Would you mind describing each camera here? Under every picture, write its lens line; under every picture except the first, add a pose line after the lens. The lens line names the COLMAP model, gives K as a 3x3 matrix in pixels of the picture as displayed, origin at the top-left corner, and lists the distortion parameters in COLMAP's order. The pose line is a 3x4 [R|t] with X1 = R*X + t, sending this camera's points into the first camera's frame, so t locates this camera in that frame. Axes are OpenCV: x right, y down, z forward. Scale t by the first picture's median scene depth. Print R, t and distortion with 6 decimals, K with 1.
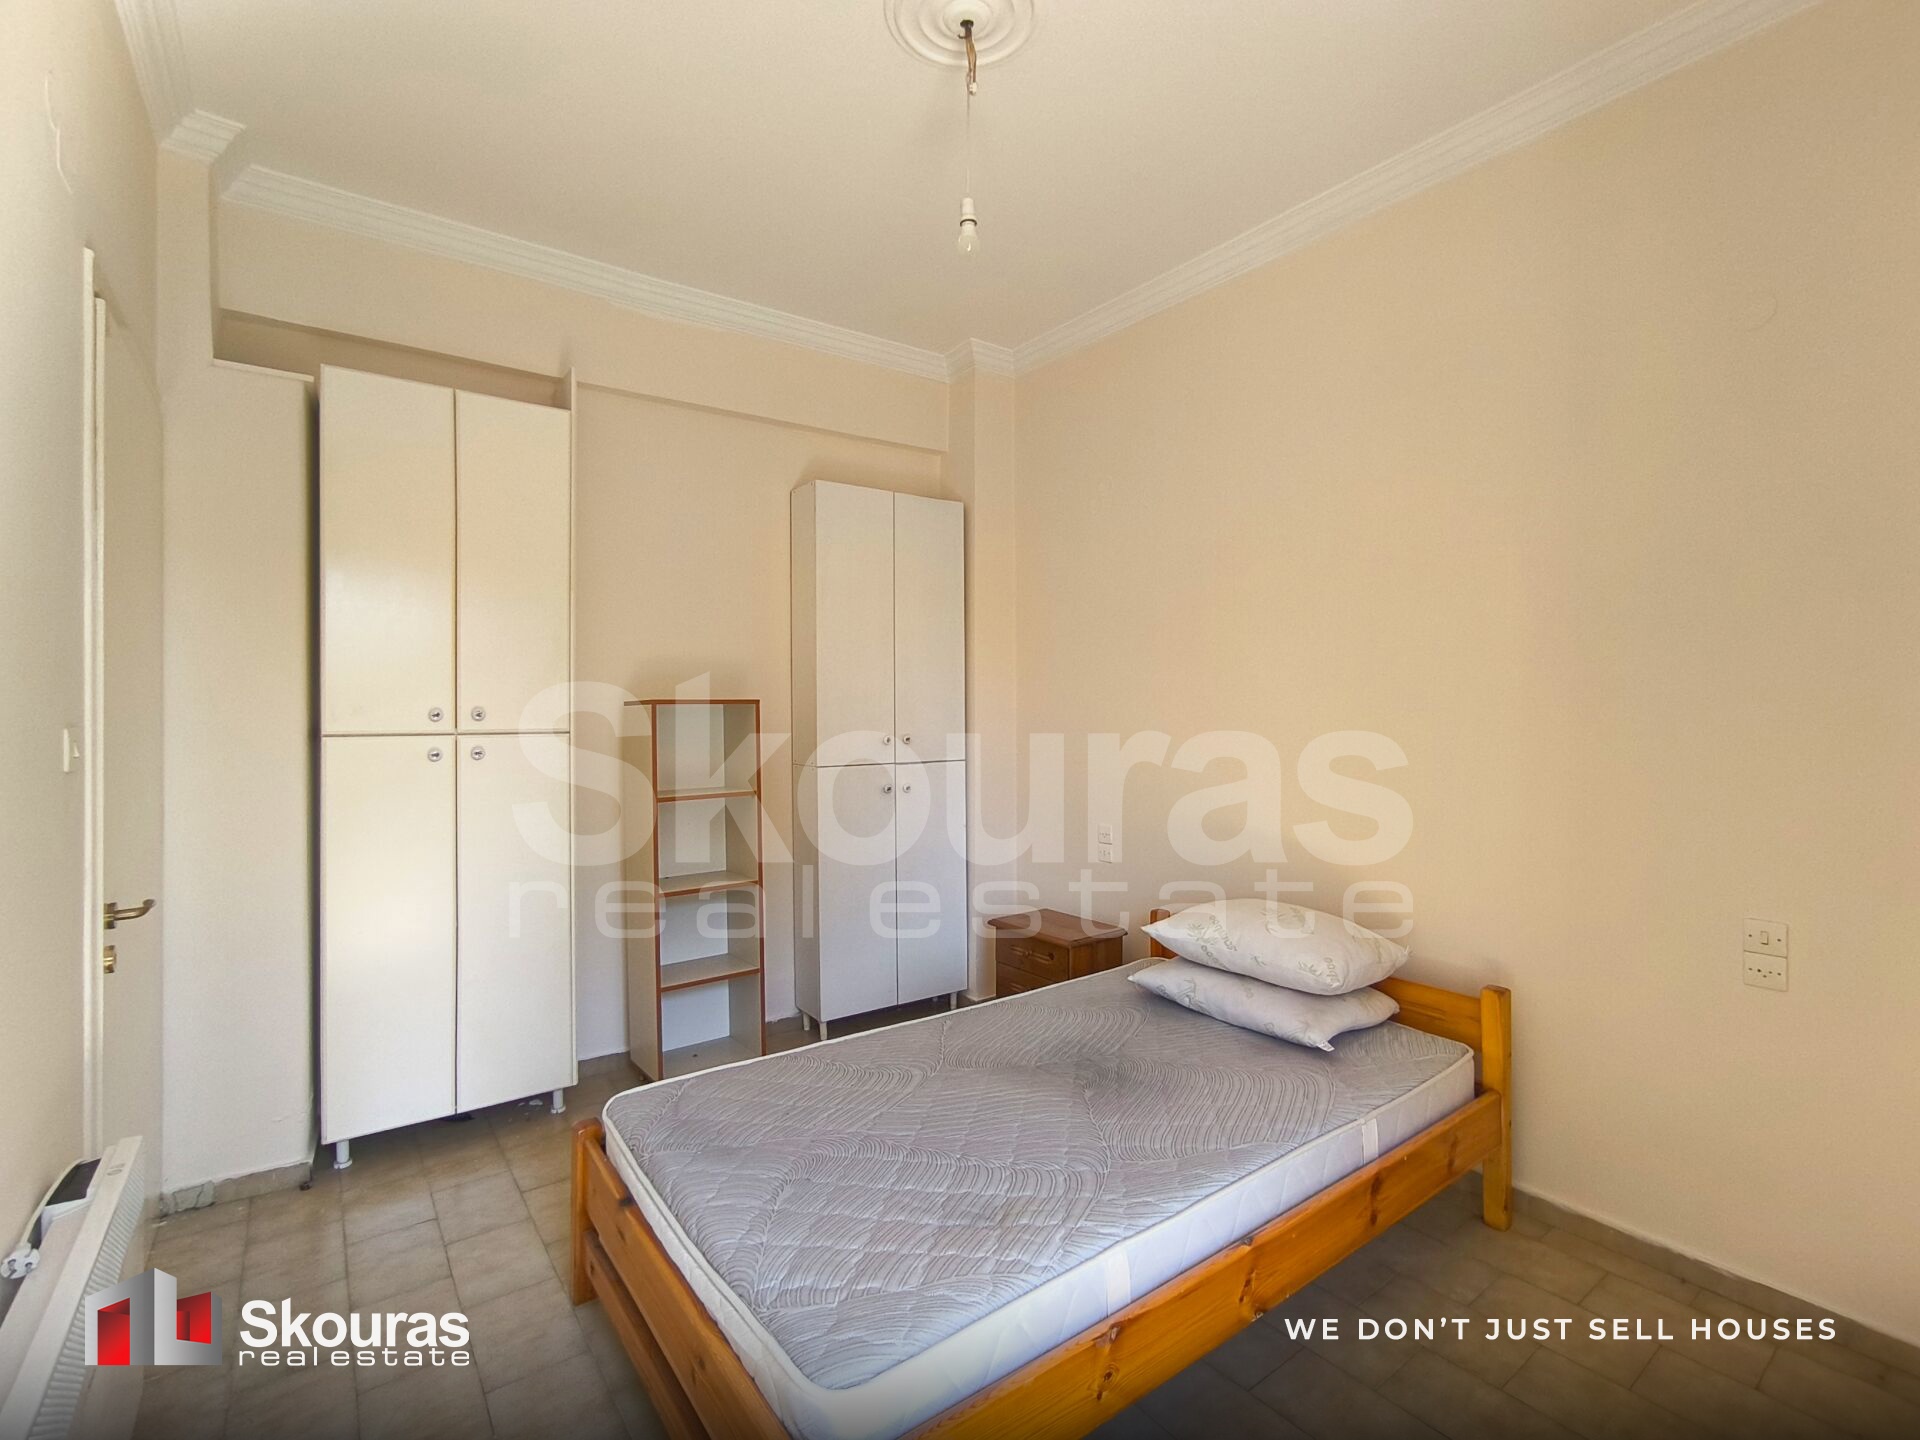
lens RADIAL K [[880.2, 0, 948.9], [0, 880.2, 714.3], [0, 0, 1]] dist [-0.012547, 0.003158]
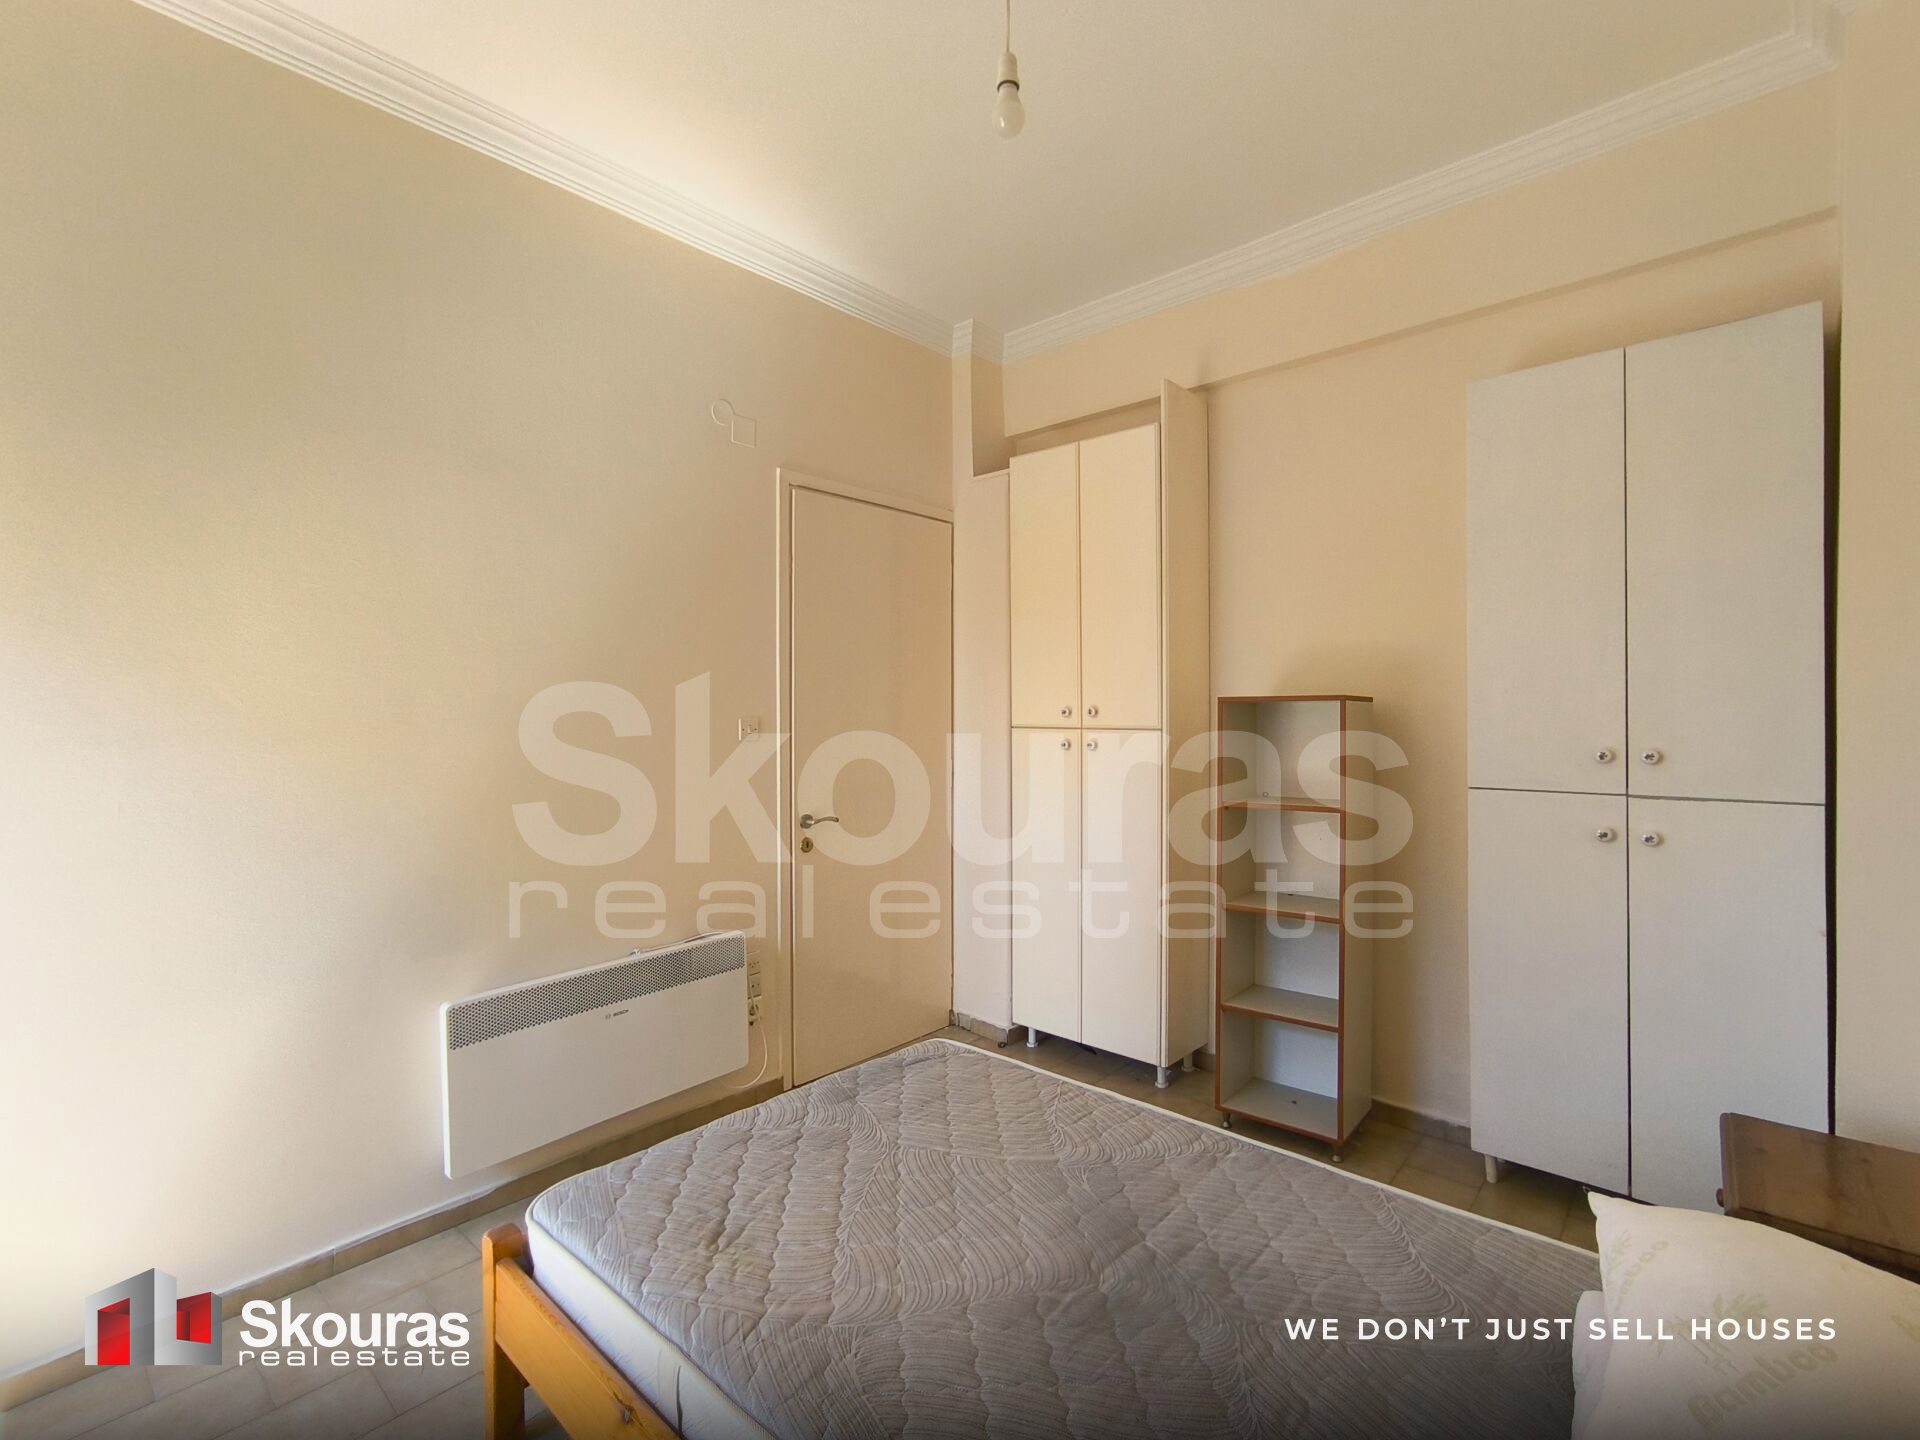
lens RADIAL K [[880.2, 0, 953.3], [0, 880.2, 712.4], [0, 0, 1]] dist [-0.012547, 0.003158]
pose [[0.208377, 0.005127, -0.978035, 0.579788], [-0.002133, 0.999986, 0.004788, -0.004314], [0.978046, 0.001088, 0.208385, 0.575287]]
